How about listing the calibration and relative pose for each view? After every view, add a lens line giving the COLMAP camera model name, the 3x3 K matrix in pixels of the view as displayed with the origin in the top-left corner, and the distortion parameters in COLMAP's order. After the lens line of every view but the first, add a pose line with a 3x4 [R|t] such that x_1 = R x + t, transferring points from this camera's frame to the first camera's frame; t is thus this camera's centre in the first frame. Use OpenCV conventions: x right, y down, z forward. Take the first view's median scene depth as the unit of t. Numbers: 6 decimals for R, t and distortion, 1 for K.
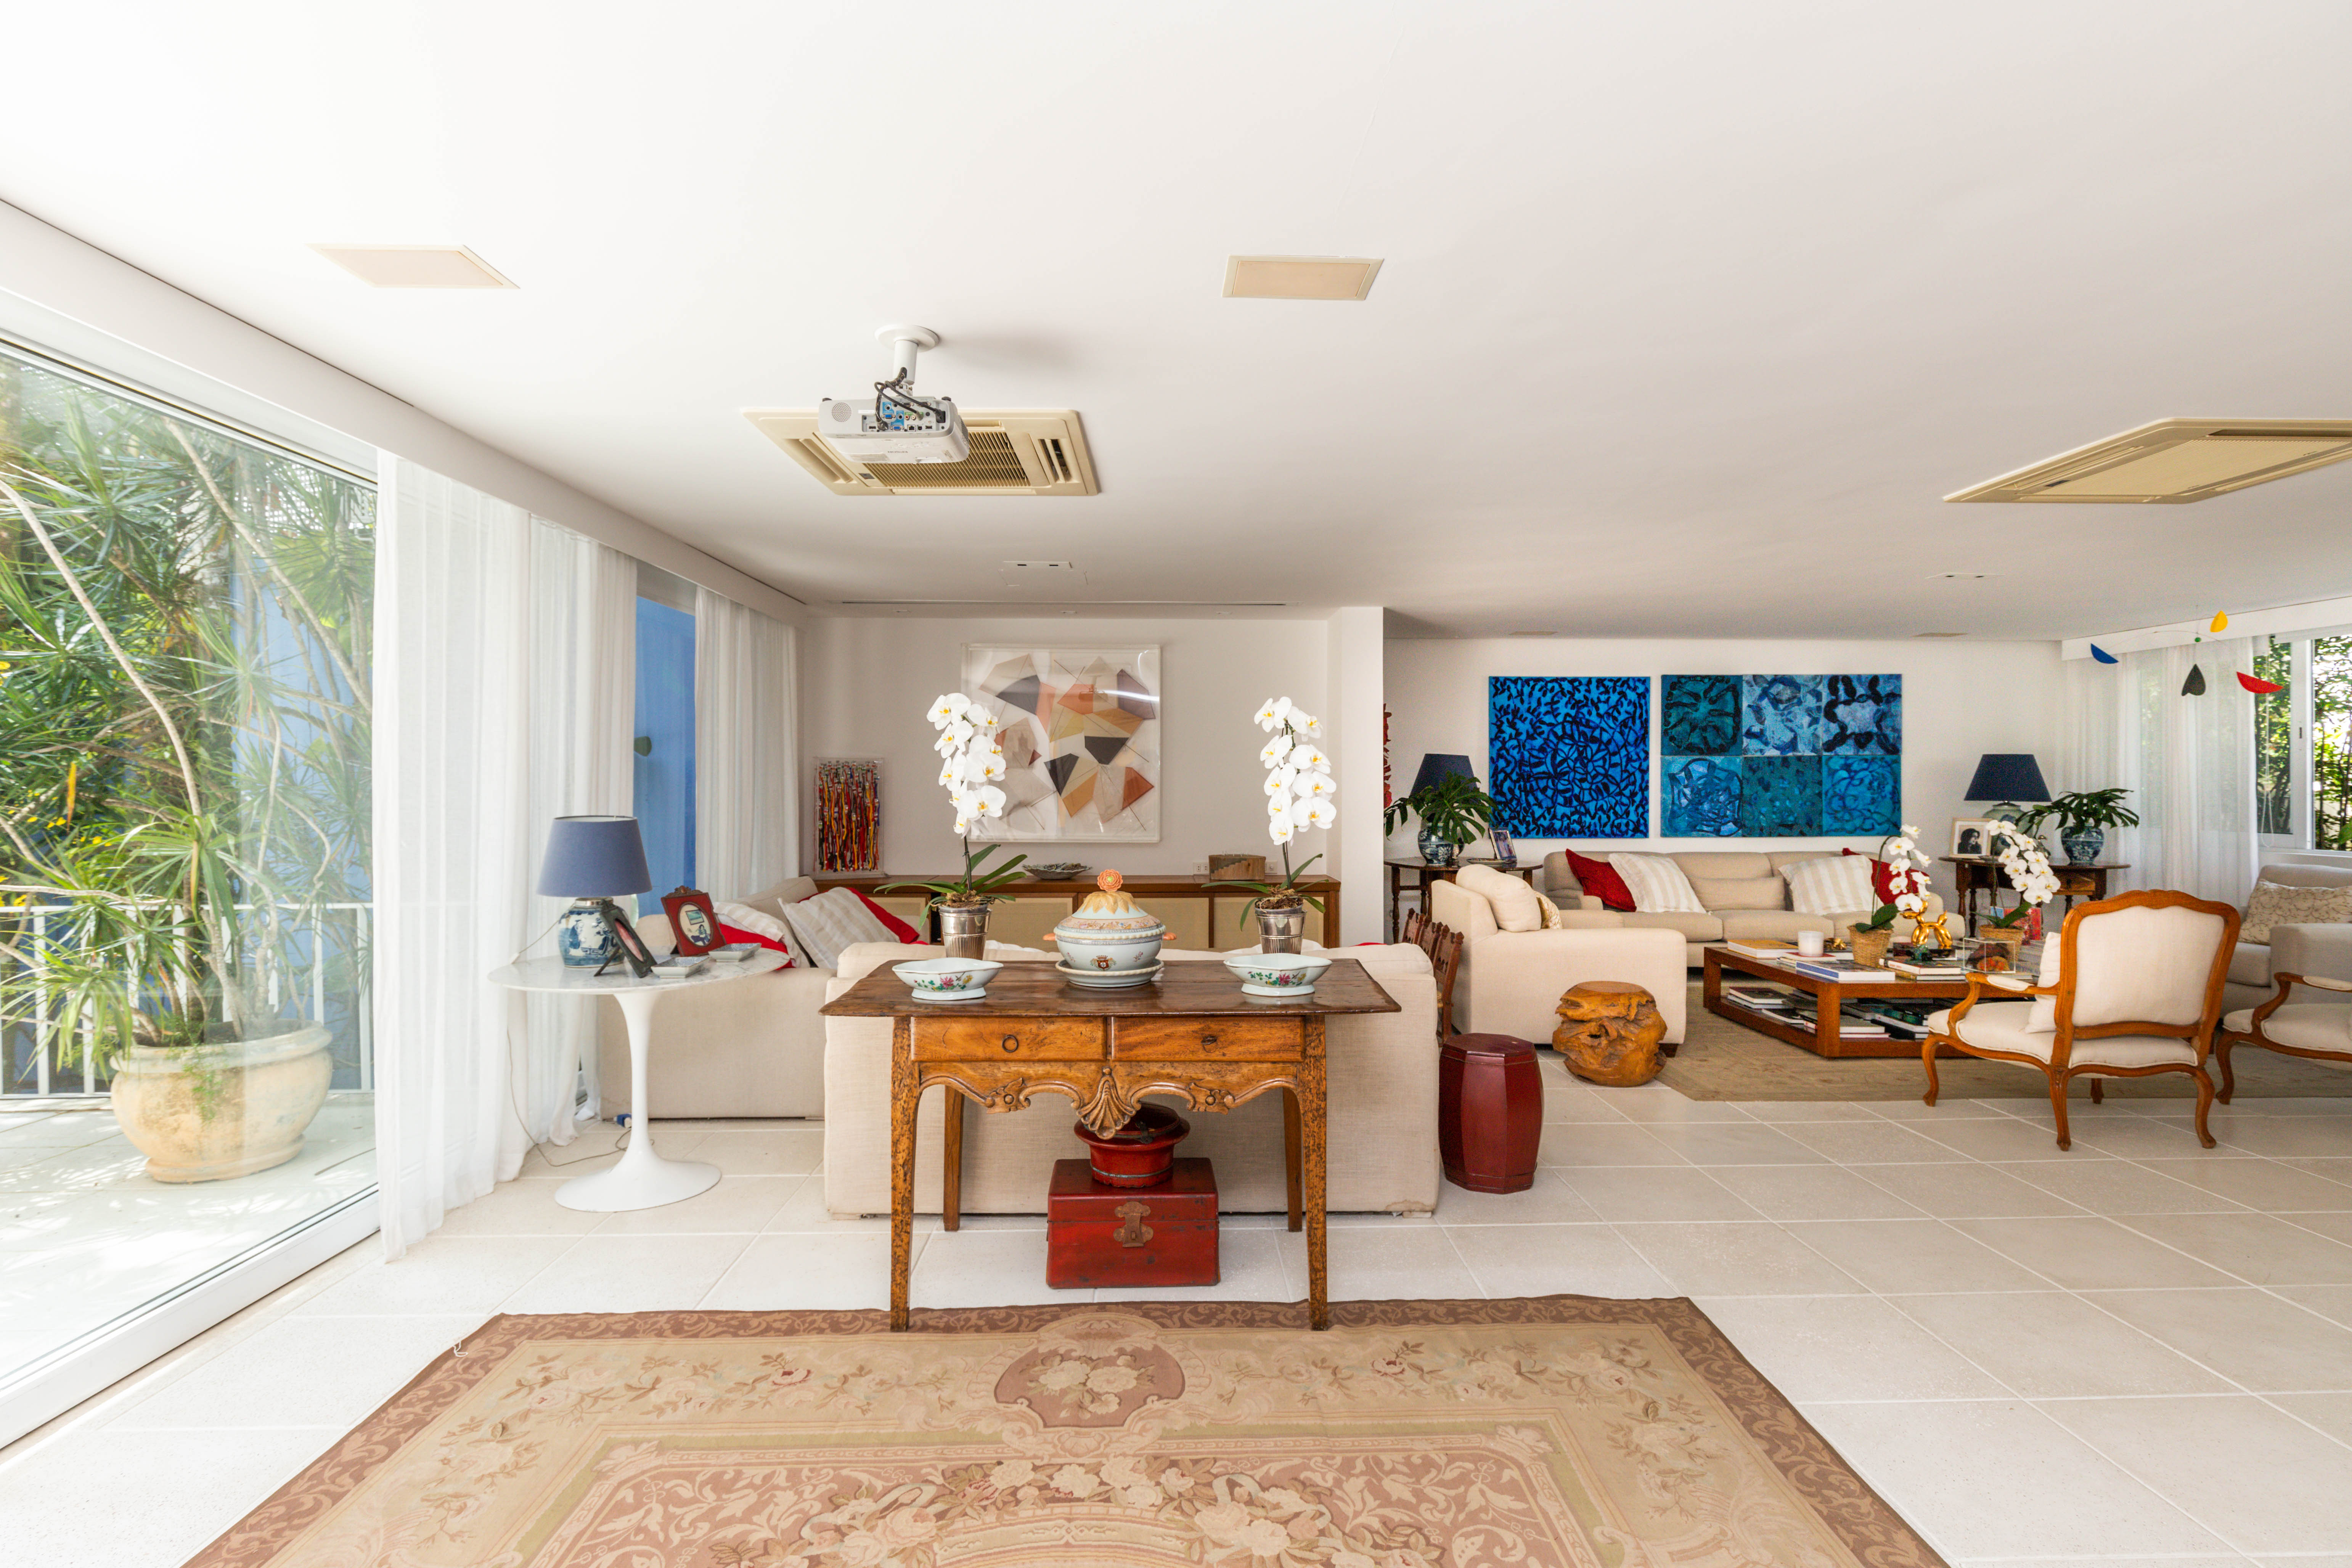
lens RADIAL K [[1163.4, 0, 1173.5], [0, 1163.4, 788.1], [0, 0, 1]] dist [-0.004135, 0.000024]
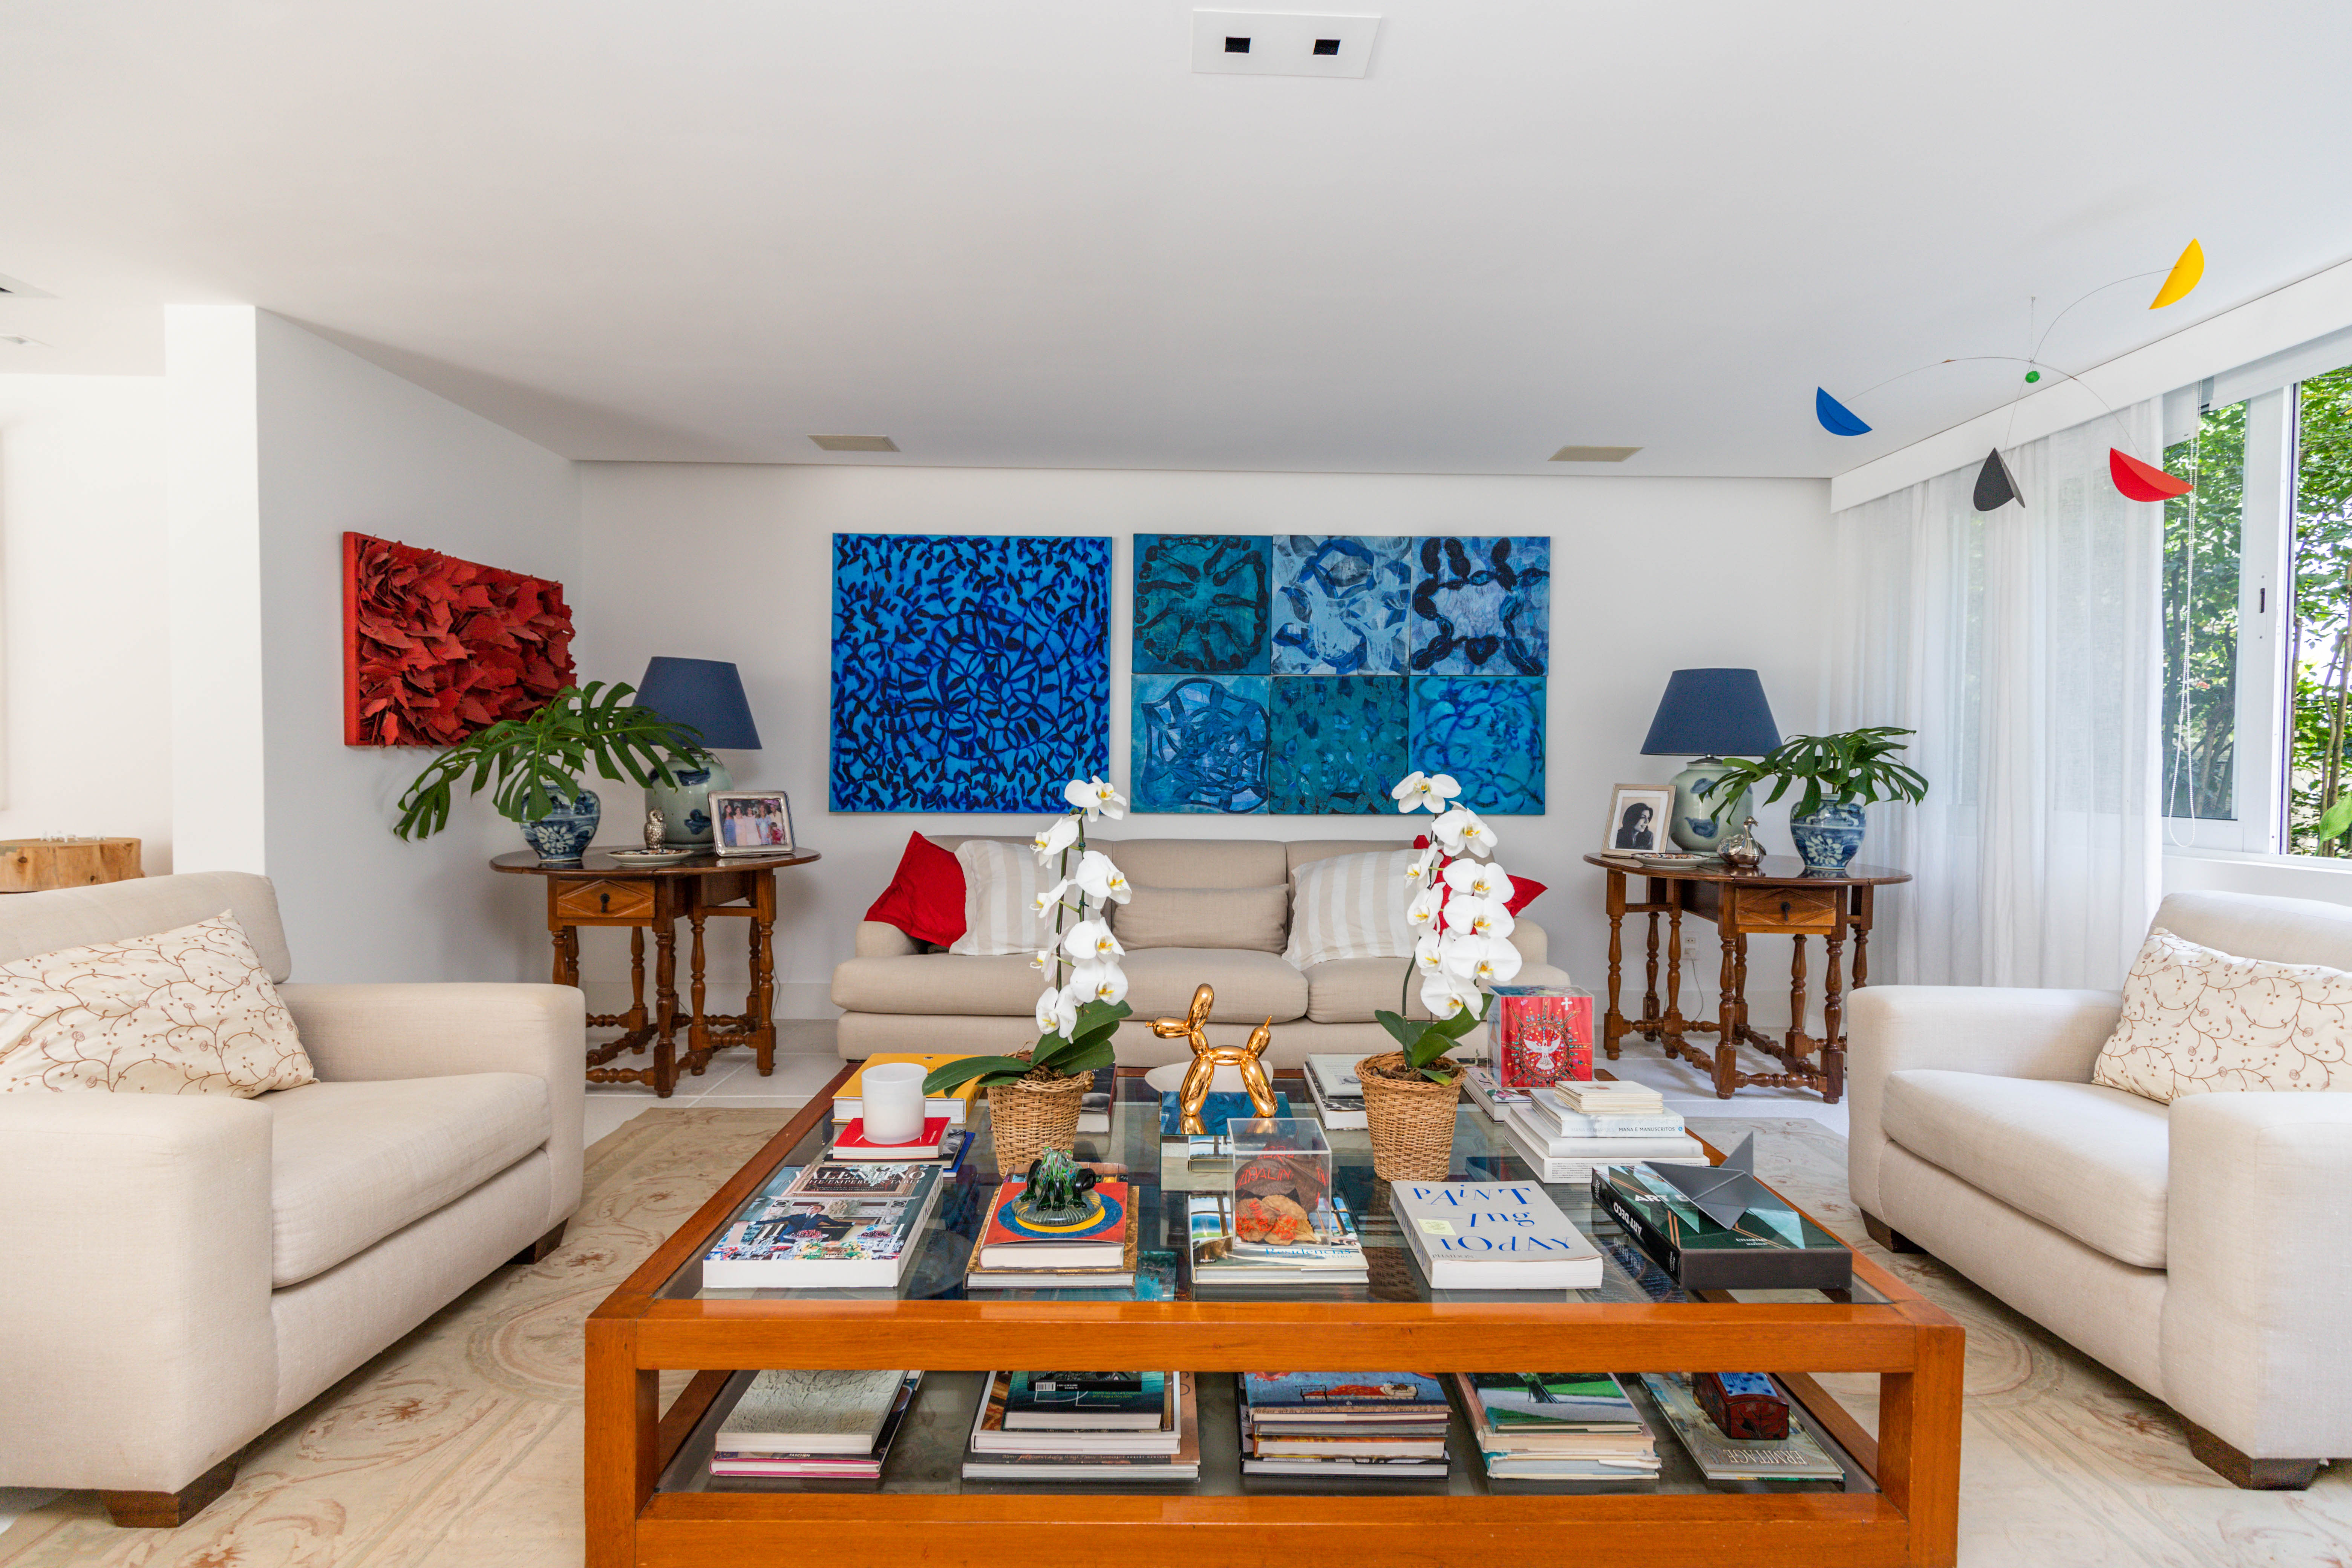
lens RADIAL K [[1060.7, 0, 1179.0], [0, 1060.7, 779.7], [0, 0, 1]] dist [0.008931, -0.001634]
pose [[0.999901, 0.010672, -0.009219, 0.451024], [-0.010559, 0.999869, 0.012250, 0.018760], [0.009348, -0.012152, 0.999882, 0.470067]]
